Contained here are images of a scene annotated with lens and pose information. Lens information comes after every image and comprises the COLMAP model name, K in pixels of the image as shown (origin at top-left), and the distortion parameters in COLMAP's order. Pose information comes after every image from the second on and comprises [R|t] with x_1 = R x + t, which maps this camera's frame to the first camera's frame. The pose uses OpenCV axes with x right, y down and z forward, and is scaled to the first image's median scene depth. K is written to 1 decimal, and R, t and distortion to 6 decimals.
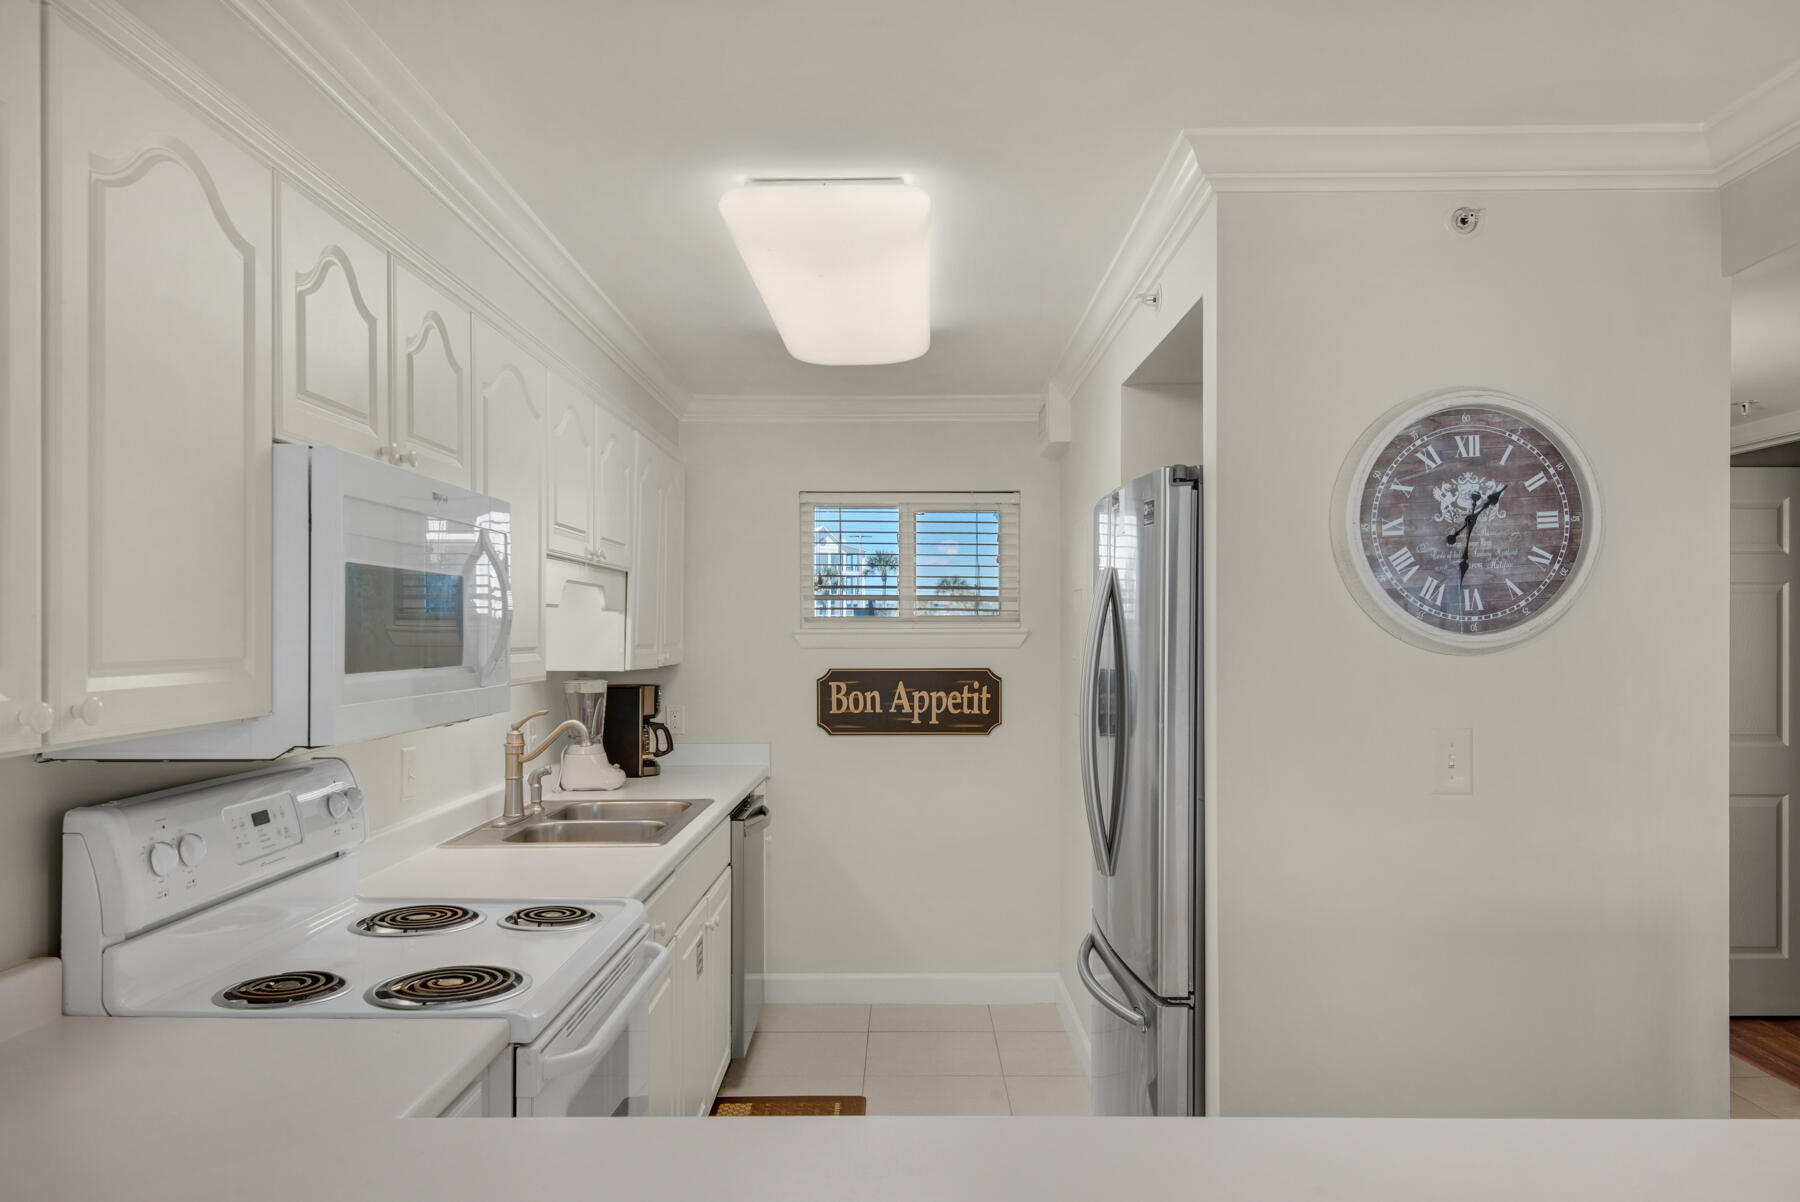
lens RADIAL K [[1261.2, 0, 895.4], [0, 1261.2, 629.2], [0, 0, 1]] dist [0.027960, -0.005181]
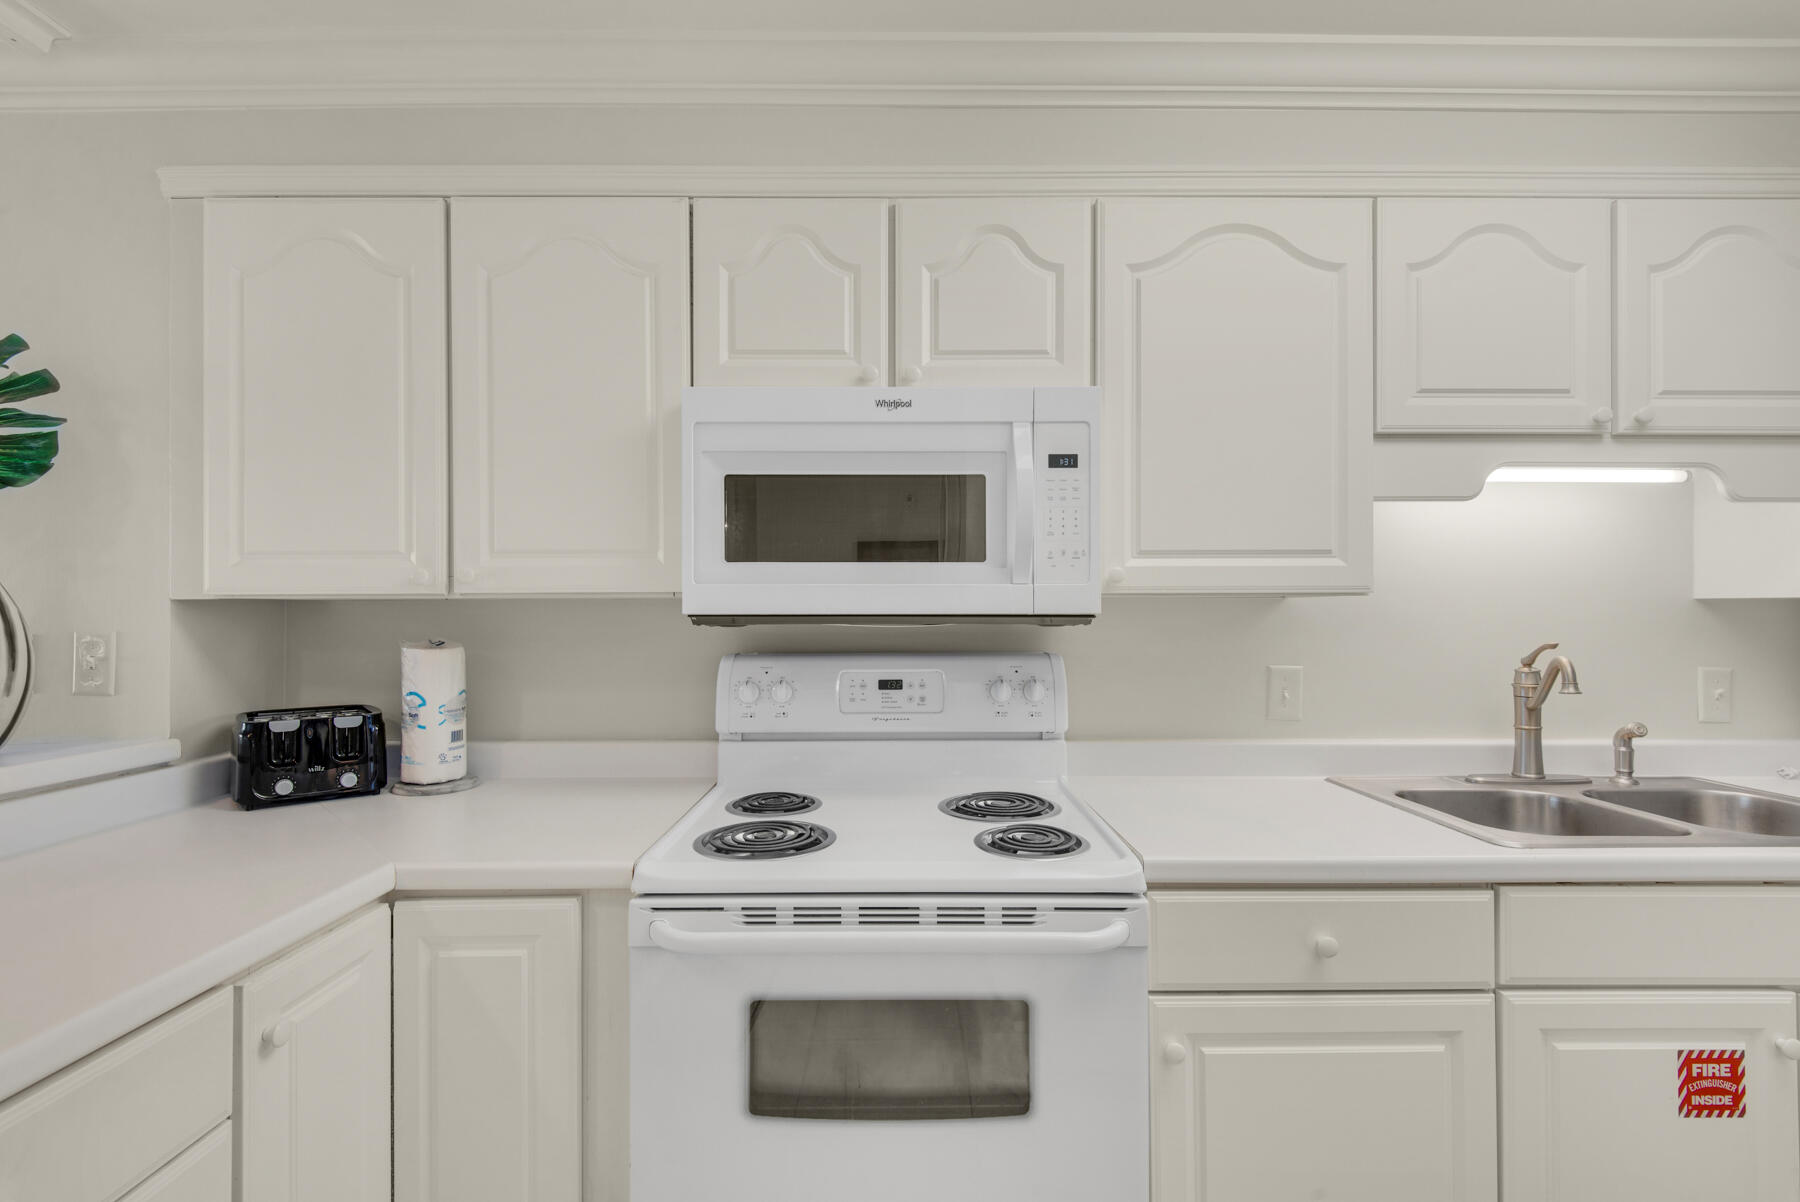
lens RADIAL K [[824.5, 0, 902.1], [0, 824.5, 606.5], [0, 0, 1]] dist [0.000718, 0.000097]
pose [[0.014724, -0.004241, -0.999883, 0.146278], [0.001208, 0.999990, -0.004224, 0.031573], [0.999891, -0.001146, 0.014729, 0.432484]]
